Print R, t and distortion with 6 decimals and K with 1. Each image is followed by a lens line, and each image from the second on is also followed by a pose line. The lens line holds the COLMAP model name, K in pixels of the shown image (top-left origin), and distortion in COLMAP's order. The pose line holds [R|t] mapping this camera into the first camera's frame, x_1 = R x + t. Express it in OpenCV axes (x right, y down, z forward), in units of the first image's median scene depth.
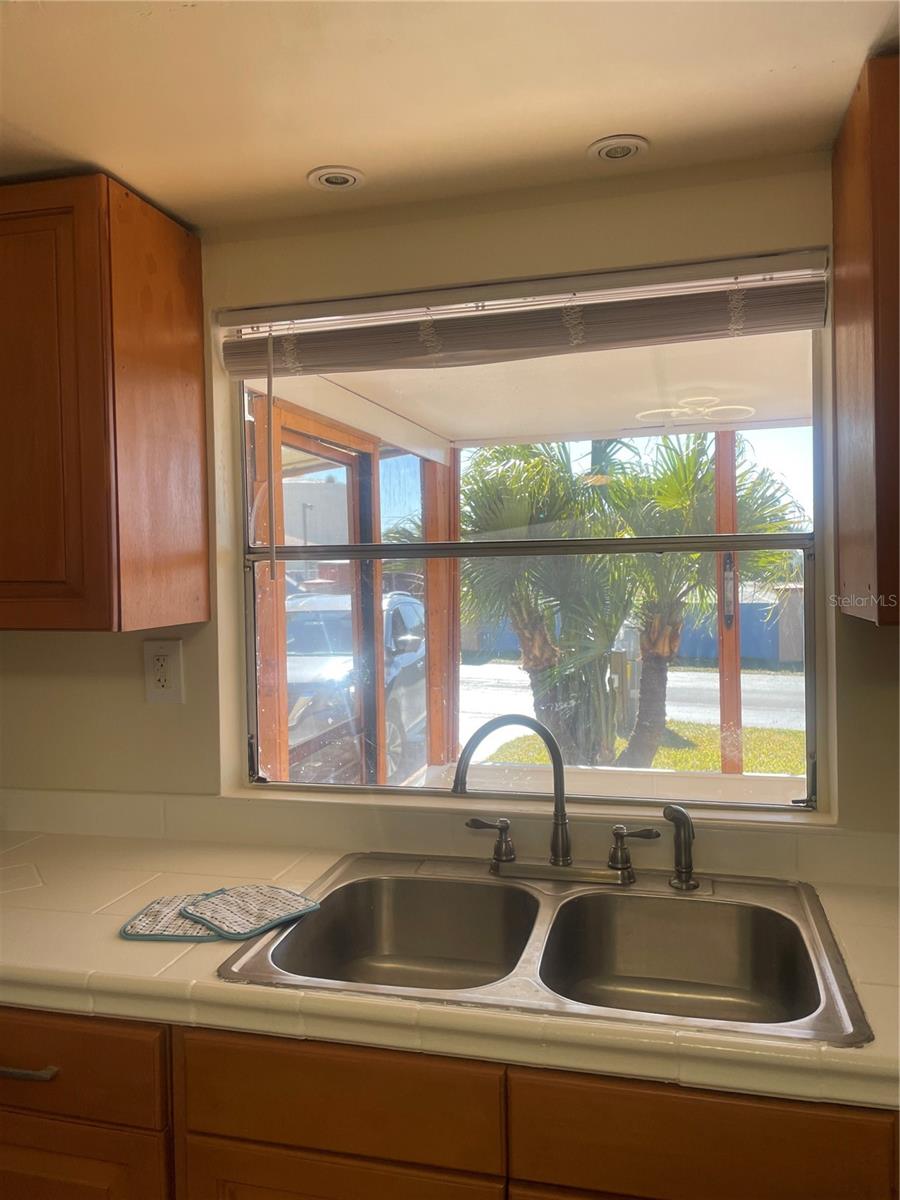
lens RADIAL K [[904.3, 0, 450.0], [0, 904.3, 600.0], [0, 0, 1]] dist [0.082019, -0.099795]
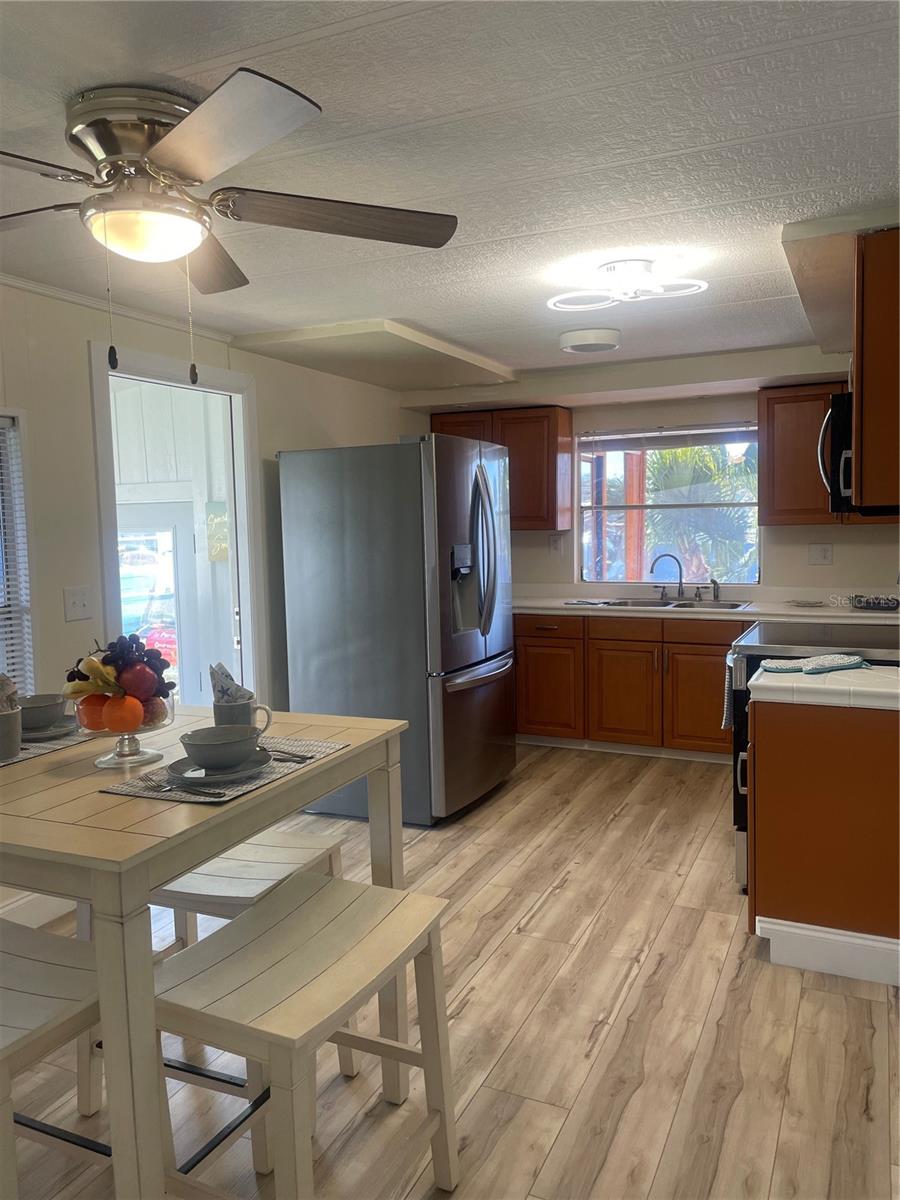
lens RADIAL K [[904.3, 0, 450.0], [0, 904.3, 600.0], [0, 0, 1]] dist [0.082019, -0.099795]
pose [[0.982466, 0.016264, -0.185731, -0.090844], [-0.005468, 0.998273, 0.058489, 0.091778], [0.186362, -0.056447, 0.980858, -2.333073]]
